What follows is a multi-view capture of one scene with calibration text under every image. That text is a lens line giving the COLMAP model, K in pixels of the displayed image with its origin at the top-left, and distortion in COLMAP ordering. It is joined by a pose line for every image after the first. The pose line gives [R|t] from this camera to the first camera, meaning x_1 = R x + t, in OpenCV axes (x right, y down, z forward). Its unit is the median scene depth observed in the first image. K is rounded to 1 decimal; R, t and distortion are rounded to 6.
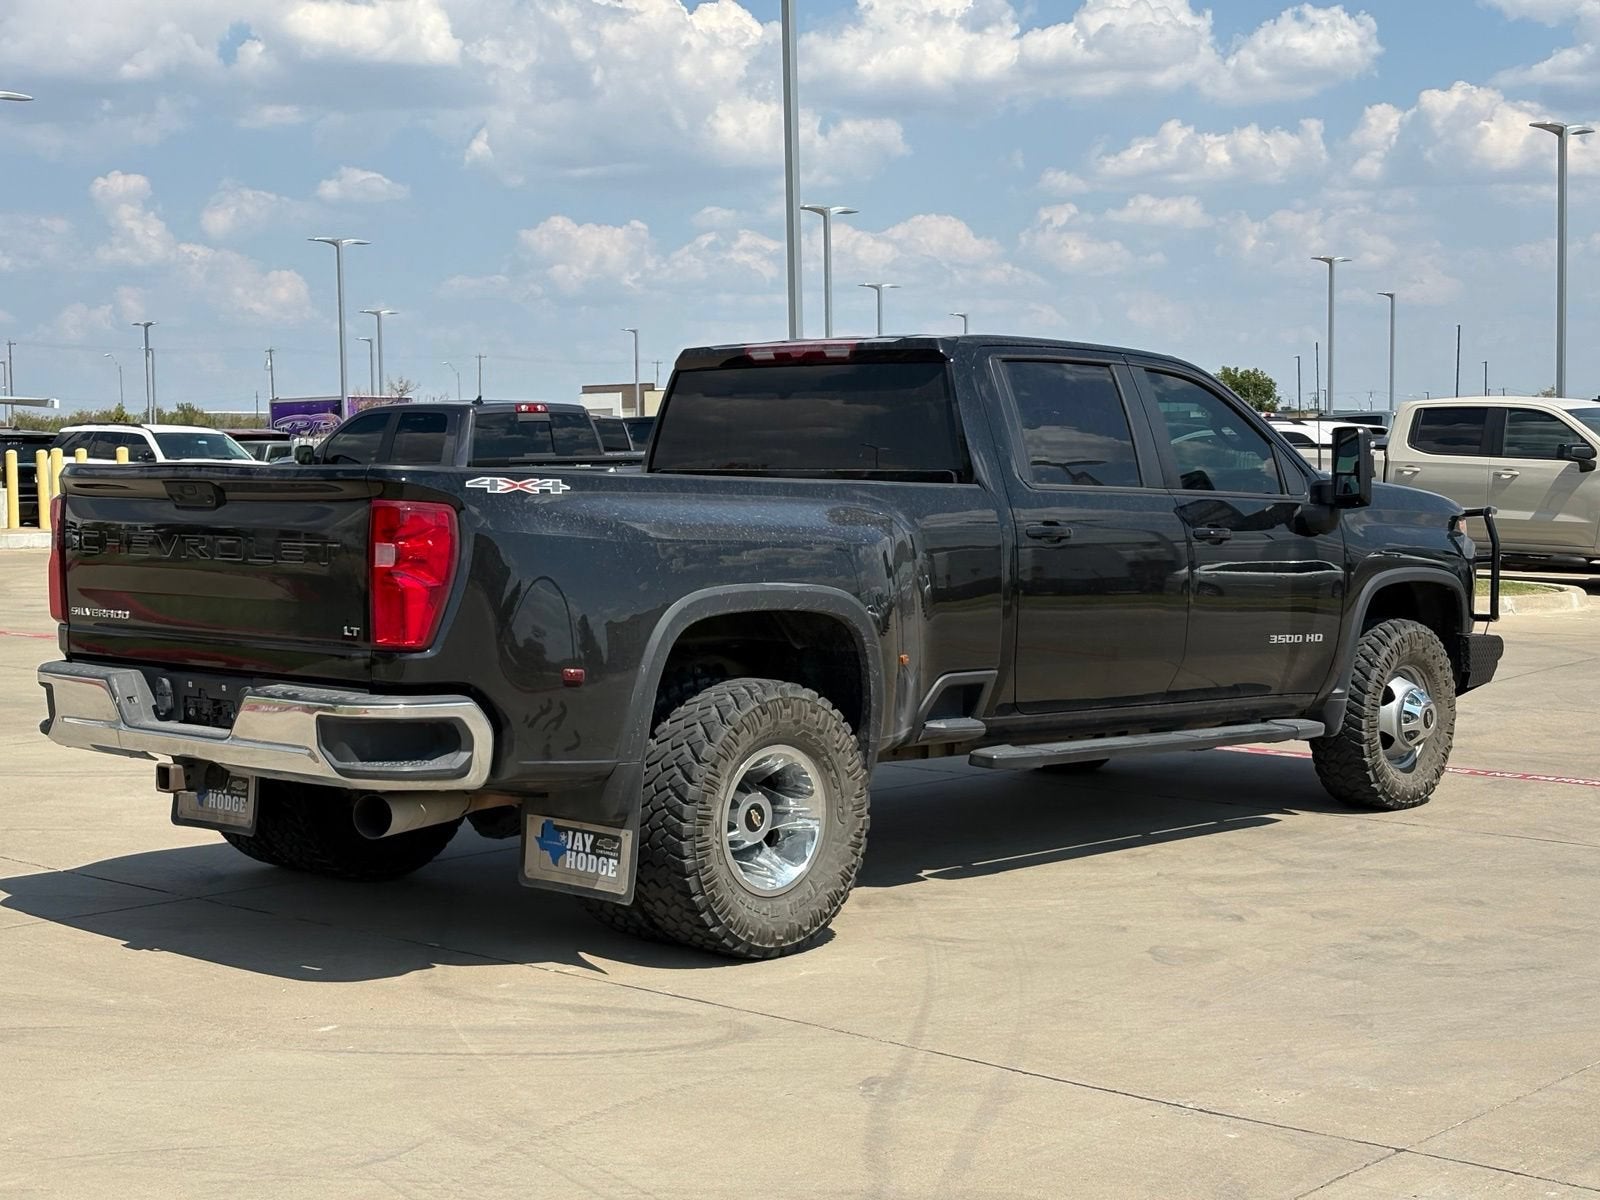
lens RADIAL K [[2395.7, 0, 800.0], [0, 2395.7, 600.0], [0, 0, 1]] dist [0.224174, -0.701657]
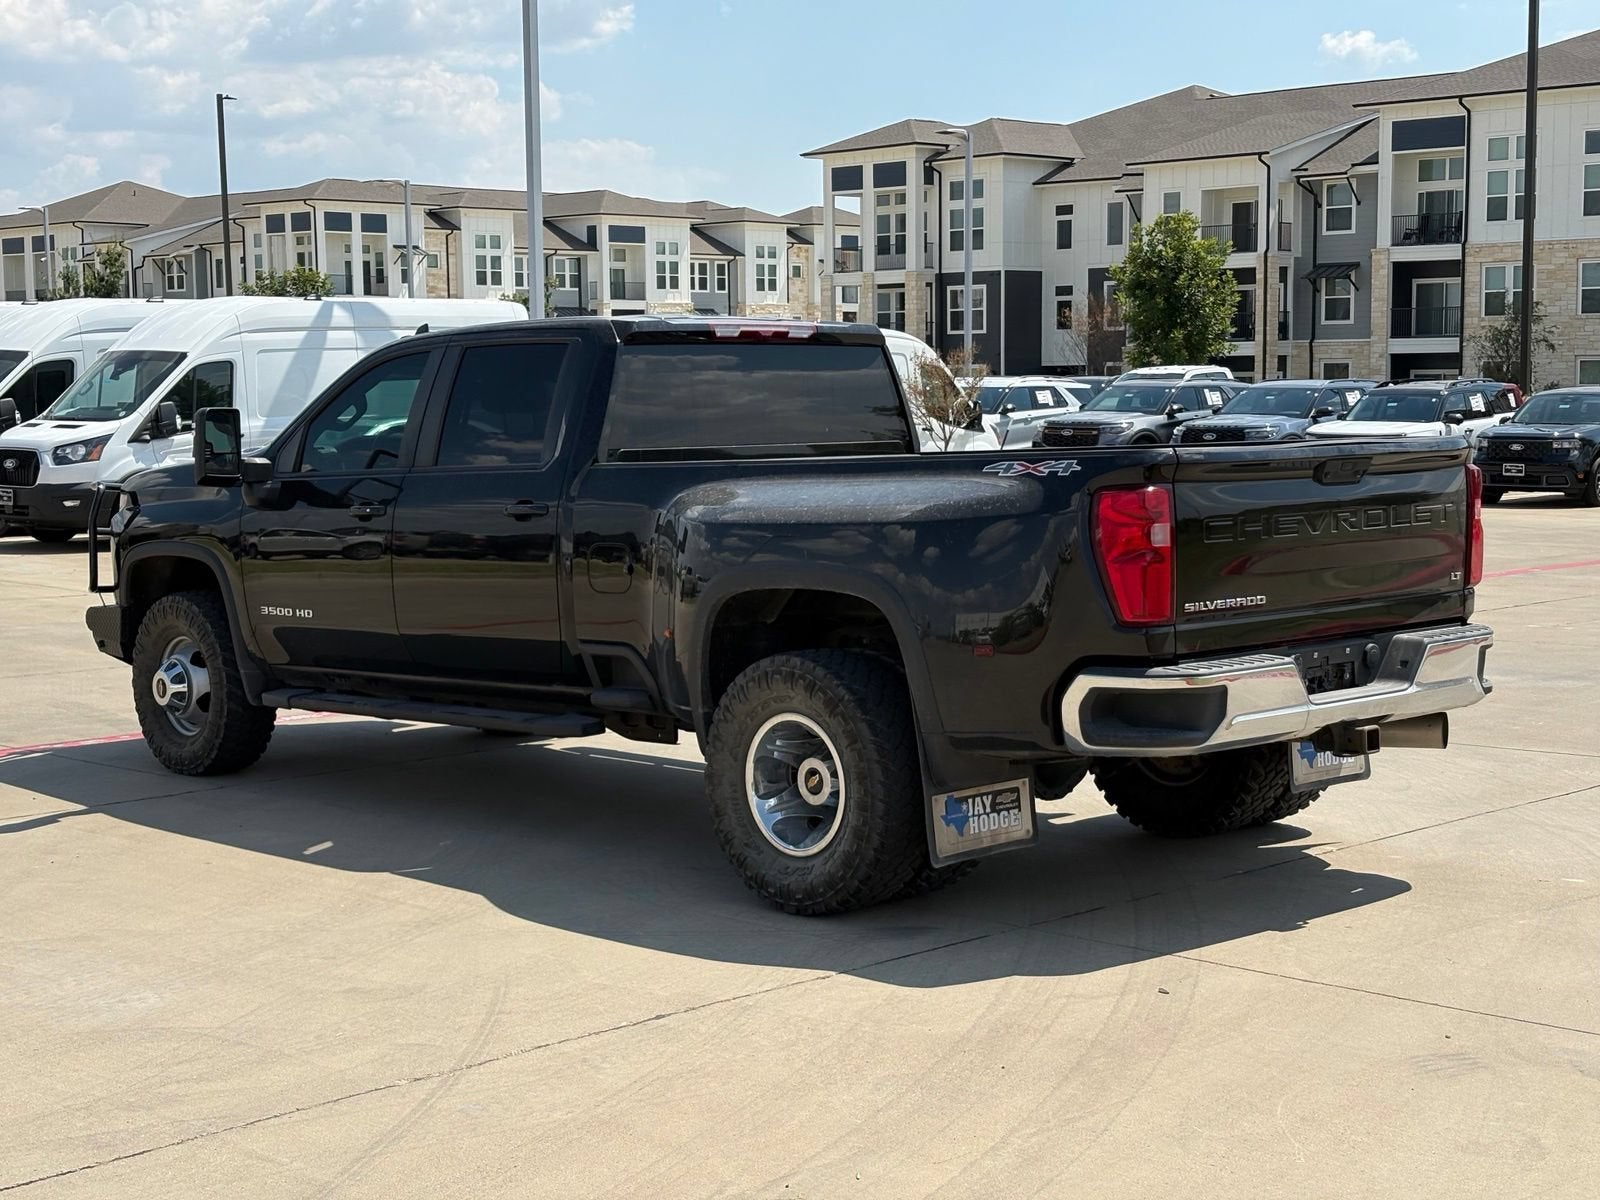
lens RADIAL K [[2395.7, 0, 800.0], [0, 2395.7, 600.0], [0, 0, 1]] dist [0.224174, -0.701657]
pose [[-0.066642, -0.066110, 0.995584, -1.120647], [0.067043, 0.995251, 0.070576, -0.068573], [-0.995522, 0.071450, -0.061893, 1.126047]]
